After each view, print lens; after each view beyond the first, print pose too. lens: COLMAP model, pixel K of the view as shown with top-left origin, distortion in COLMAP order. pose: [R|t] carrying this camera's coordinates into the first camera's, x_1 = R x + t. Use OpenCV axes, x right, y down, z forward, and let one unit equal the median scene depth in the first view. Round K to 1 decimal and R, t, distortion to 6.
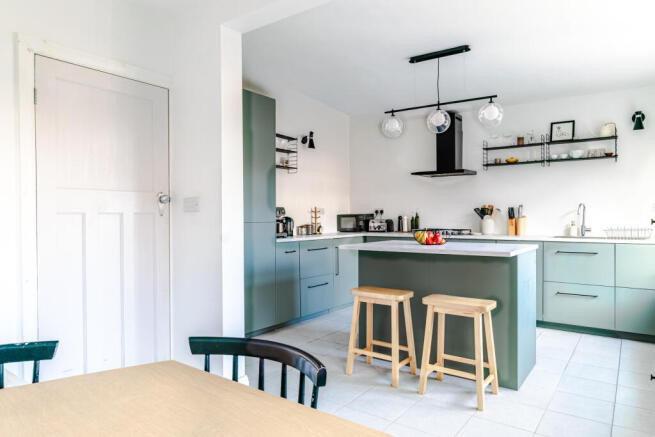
lens RADIAL K [[413.9, 0, 324.1], [0, 413.9, 218.5], [0, 0, 1]] dist [-0.017555, -0.003929]
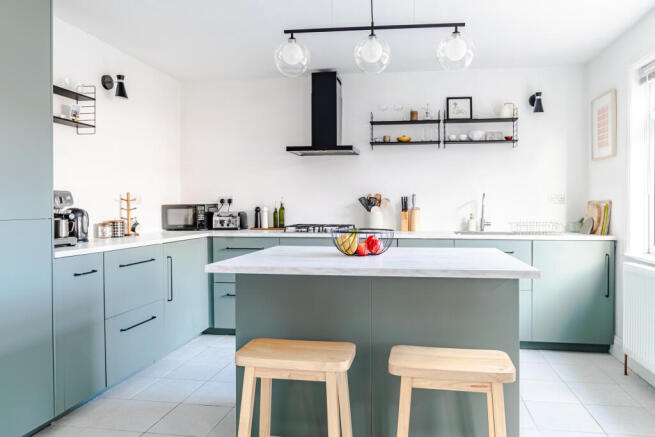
lens RADIAL K [[413.9, 0, 343.1], [0, 413.9, 210.2], [0, 0, 1]] dist [-0.017555, -0.003929]
pose [[0.875856, -0.001361, 0.482571, -0.042451], [-0.000315, 0.999994, 0.003393, -0.003697], [-0.482573, -0.003124, 0.875850, 0.345681]]
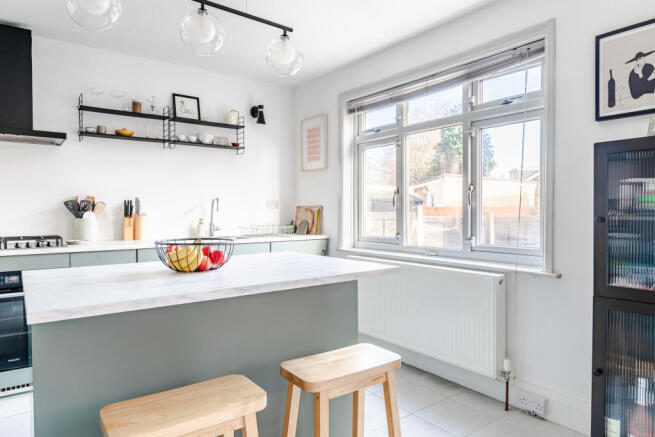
lens RADIAL K [[413.9, 0, 329.5], [0, 413.9, 218.8], [0, 0, 1]] dist [-0.017555, -0.003929]
pose [[0.276702, -0.018526, 0.960777, -0.117503], [0.007576, 0.999825, 0.017097, -0.005504], [-0.960926, 0.002548, 0.276794, 0.479474]]
